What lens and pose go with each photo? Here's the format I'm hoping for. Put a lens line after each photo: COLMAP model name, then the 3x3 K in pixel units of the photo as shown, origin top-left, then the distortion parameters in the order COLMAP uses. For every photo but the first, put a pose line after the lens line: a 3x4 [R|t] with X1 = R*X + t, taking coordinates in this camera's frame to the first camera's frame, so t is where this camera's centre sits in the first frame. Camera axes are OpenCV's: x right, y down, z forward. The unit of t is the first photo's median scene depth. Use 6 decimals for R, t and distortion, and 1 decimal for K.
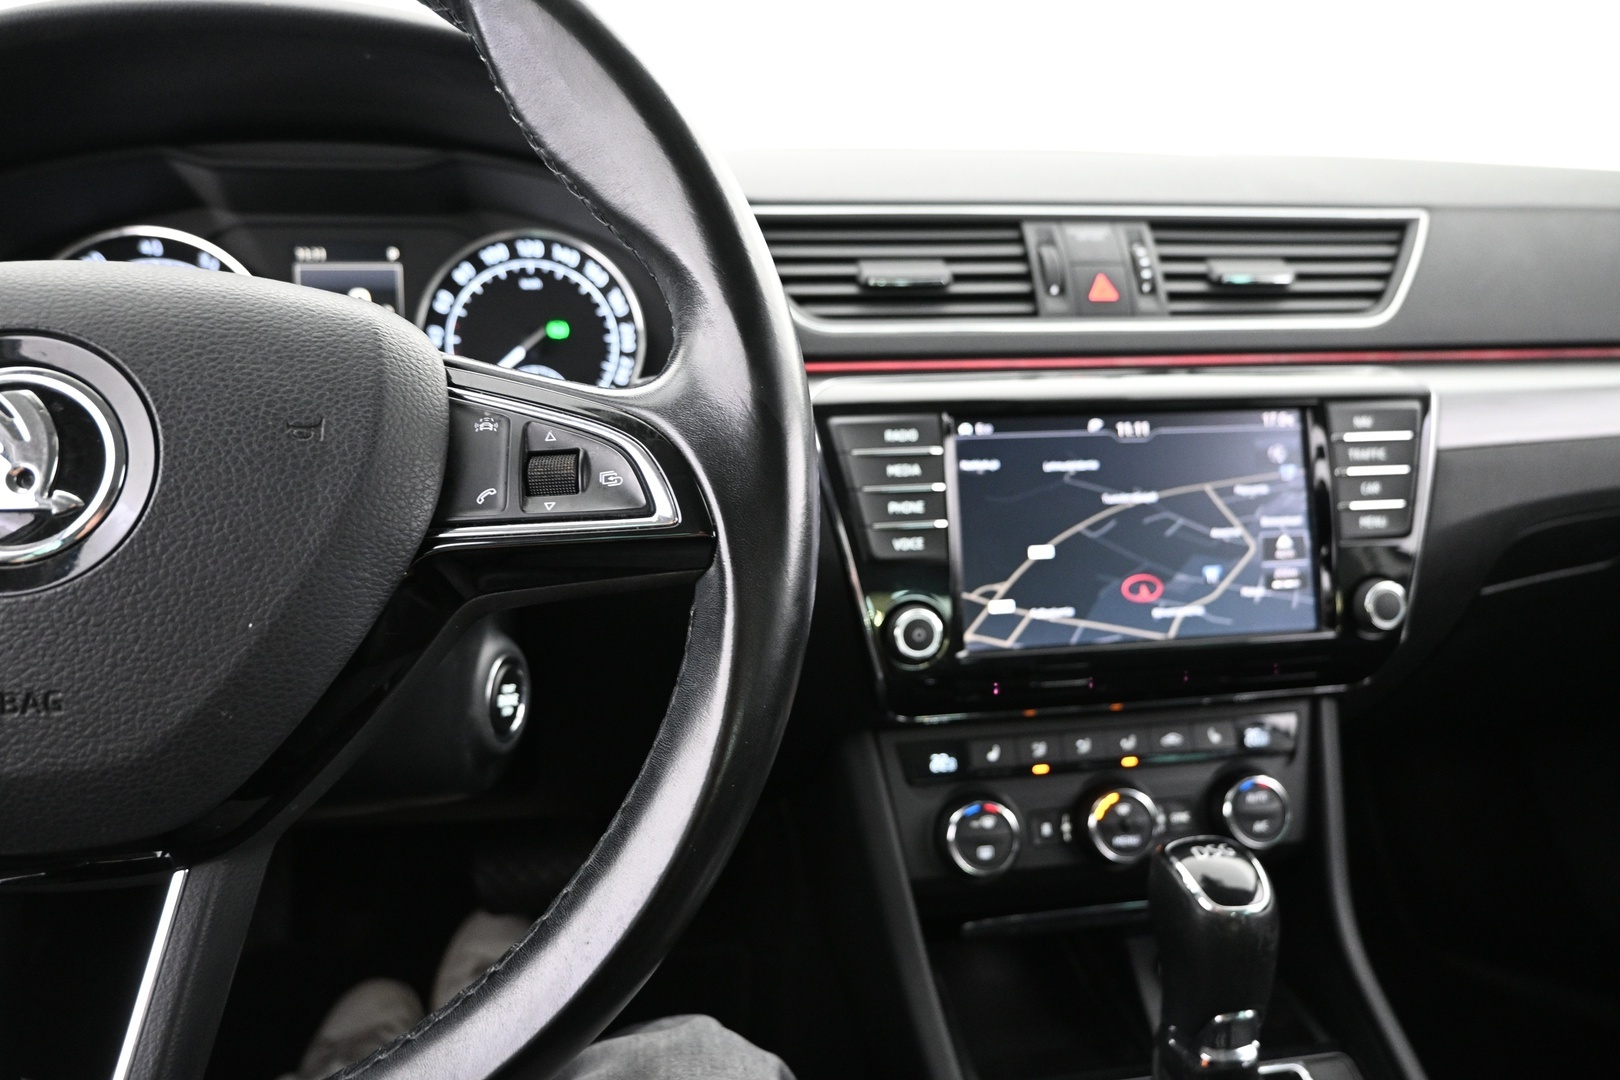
lens RADIAL K [[1089.5, 0, 805.0], [0, 1089.5, 552.0], [0, 0, 1]] dist [-0.010647, -0.002364]
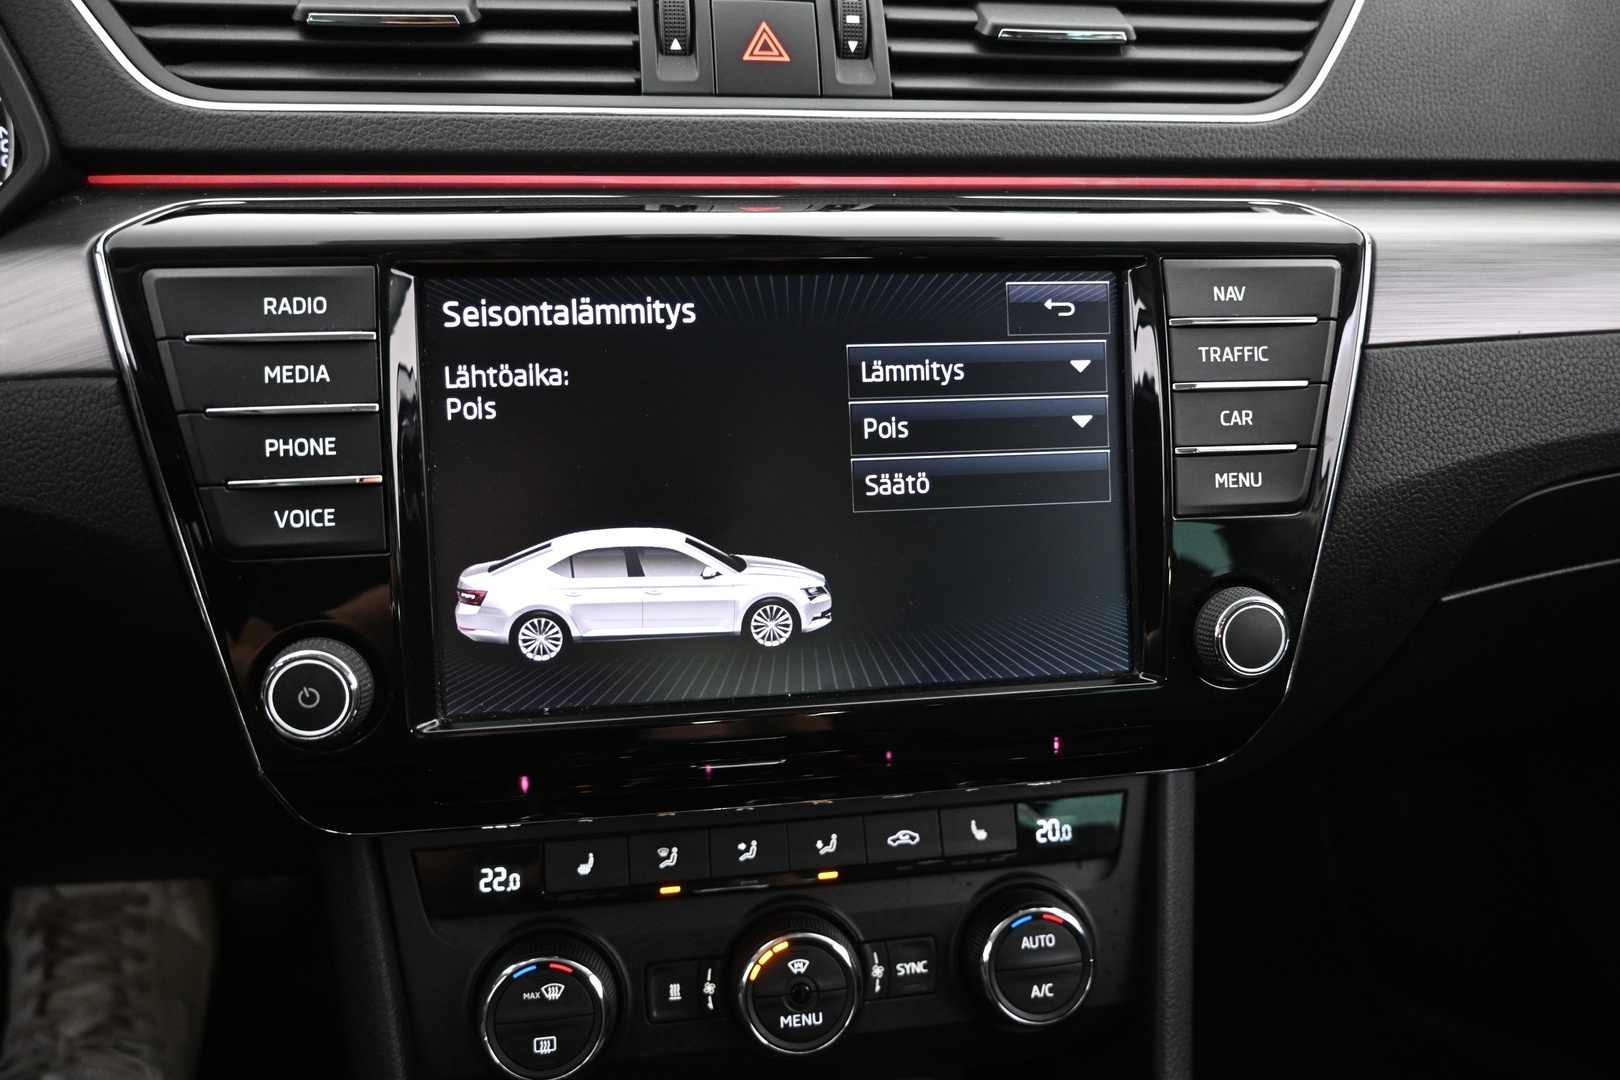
lens RADIAL K [[1089.5, 0, 809.3], [0, 1089.5, 541.4], [0, 0, 1]] dist [-0.010647, -0.002364]
pose [[0.999882, 0.012331, -0.009159, 0.310451], [-0.011647, 0.997390, 0.071255, -0.033069], [0.010014, -0.071140, 0.997416, 0.448620]]
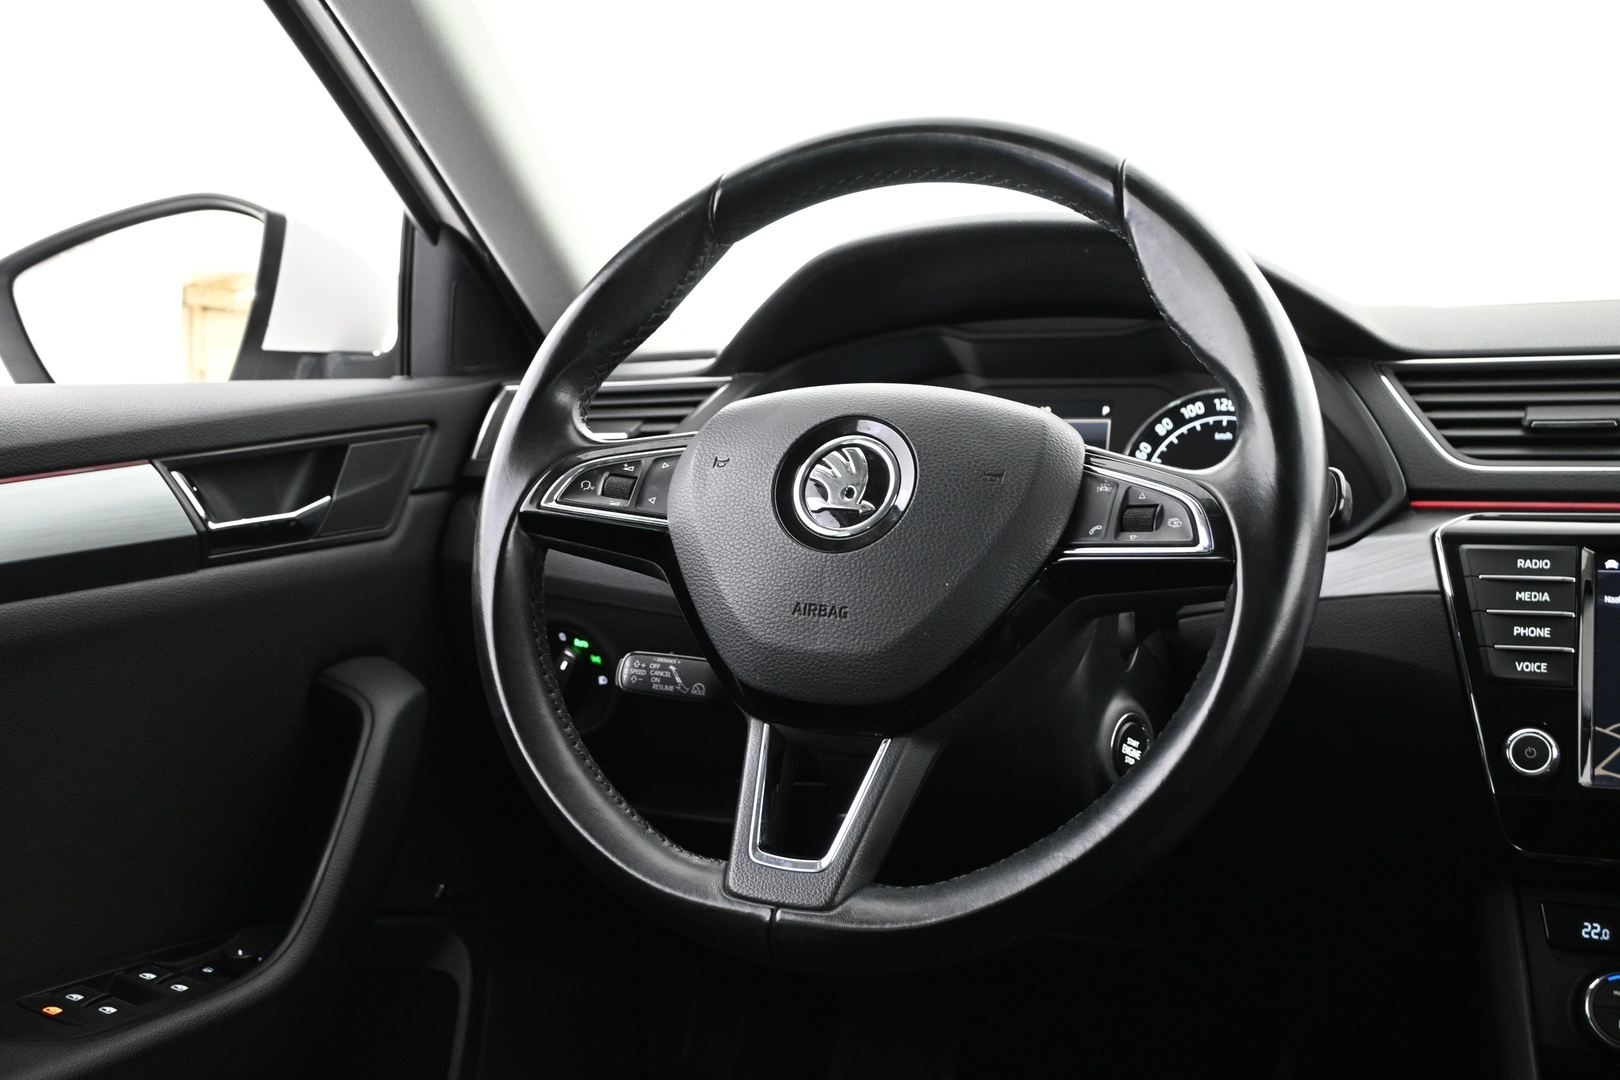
lens RADIAL K [[1731.9, 0, 802.7], [0, 1731.9, 540.1], [0, 0, 1]] dist [-0.004591, 0.000000]
pose [[0.834150, 0.023864, -0.551022, 0.380953], [-0.150009, 0.971217, -0.185025, 0.255664], [0.530746, 0.236996, 0.813720, -0.646818]]
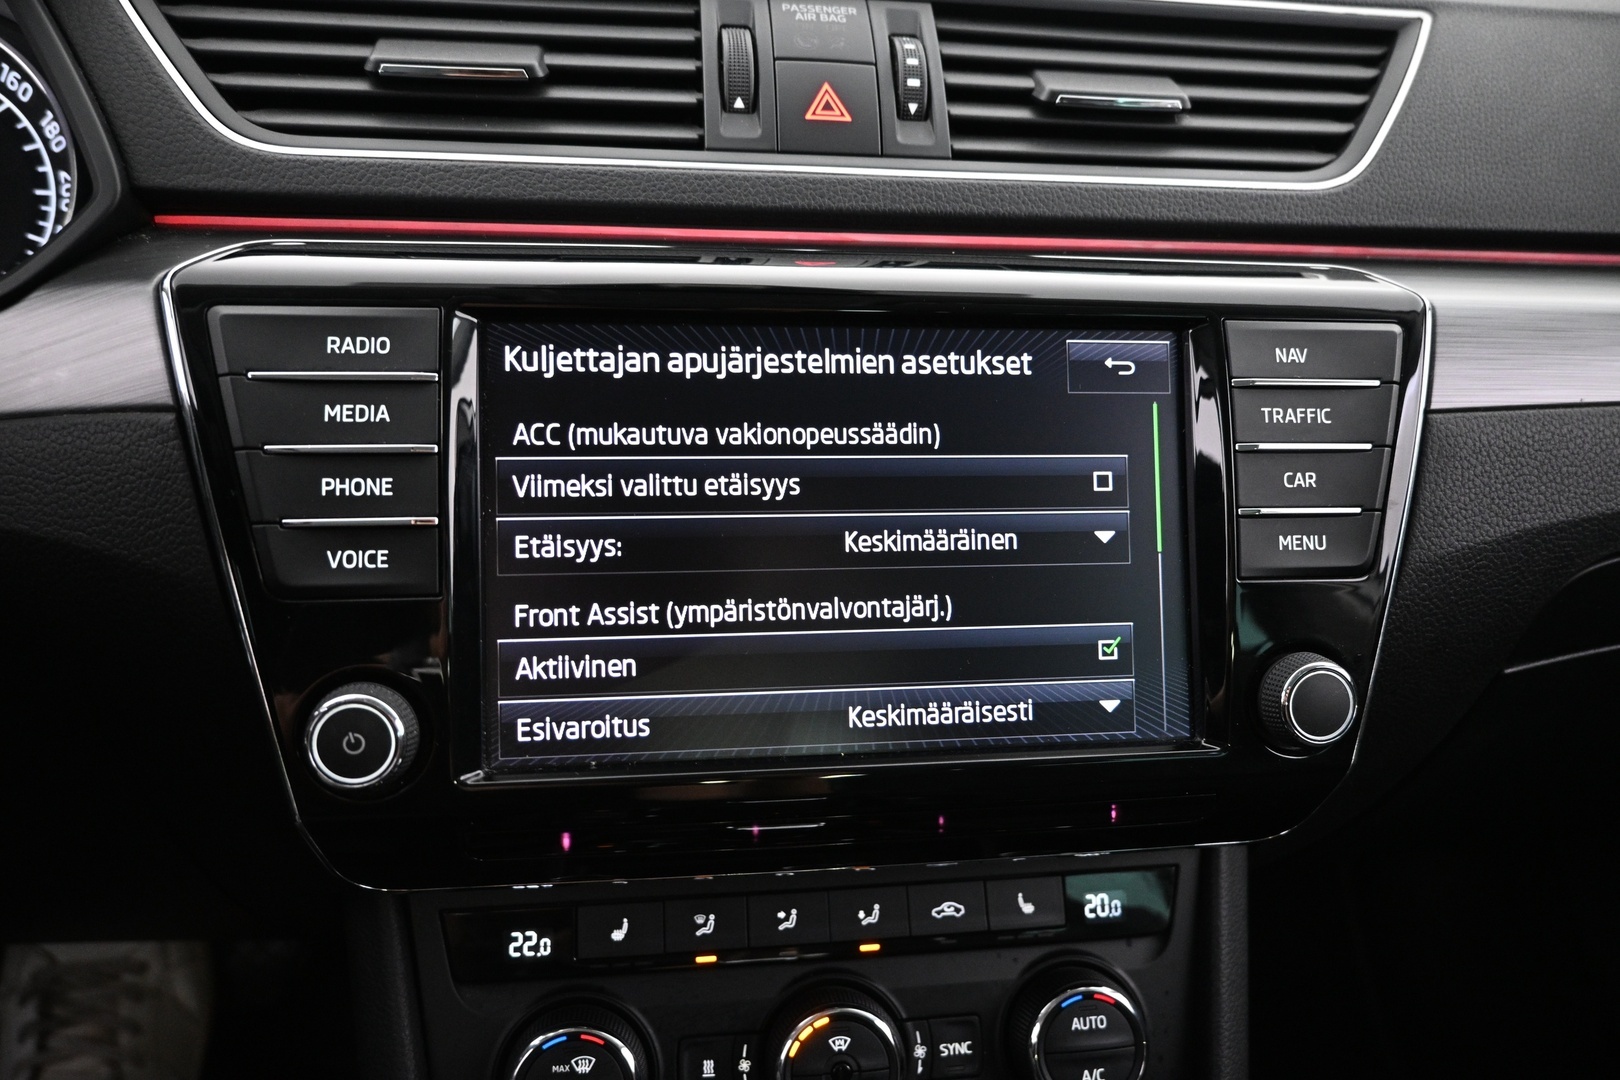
lens RADIAL K [[1089.5, 0, 808.4], [0, 1089.5, 541.6], [0, 0, 1]] dist [-0.010647, -0.002364]
pose [[0.999378, 0.031974, -0.014856, 0.285392], [-0.031951, 0.999488, 0.001765, -0.021284], [0.014904, -0.001289, 0.999888, 0.457807]]
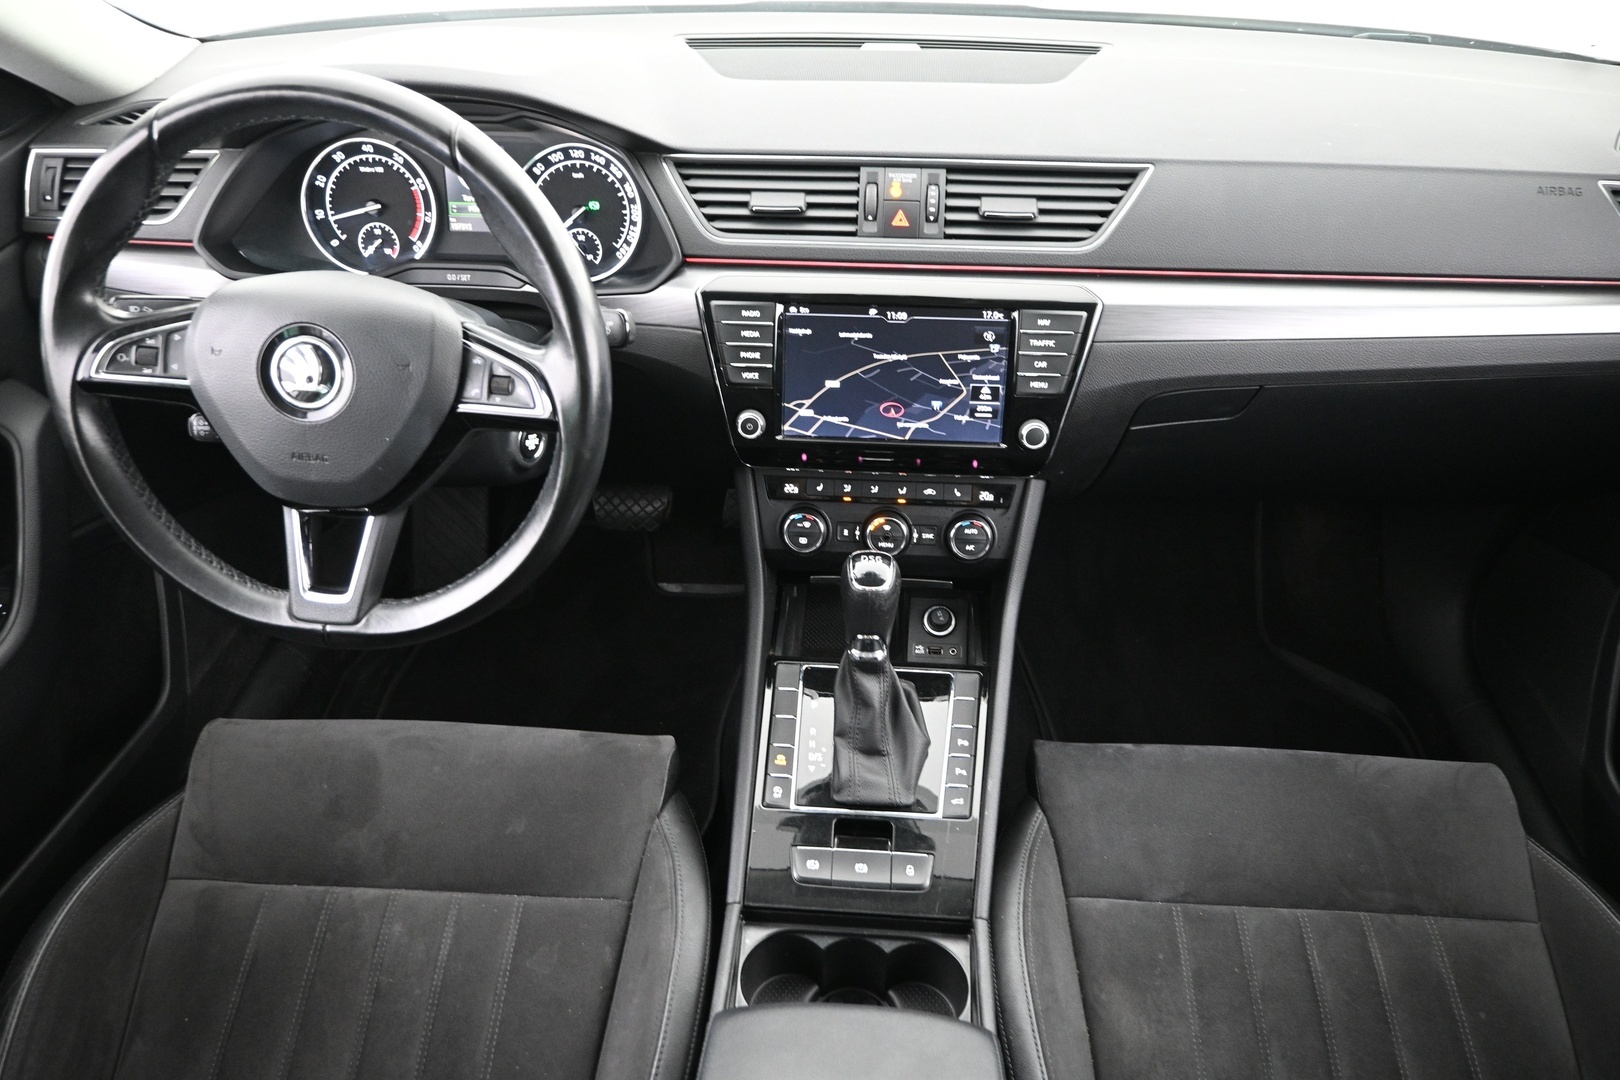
lens RADIAL K [[1089.5, 0, 814.4], [0, 1089.5, 545.8], [0, 0, 1]] dist [-0.010647, -0.002364]
pose [[0.971836, 0.138096, -0.190955, 0.534340], [-0.066951, 0.938715, 0.338130, -0.330609], [0.225947, -0.315822, 0.921523, -0.670245]]
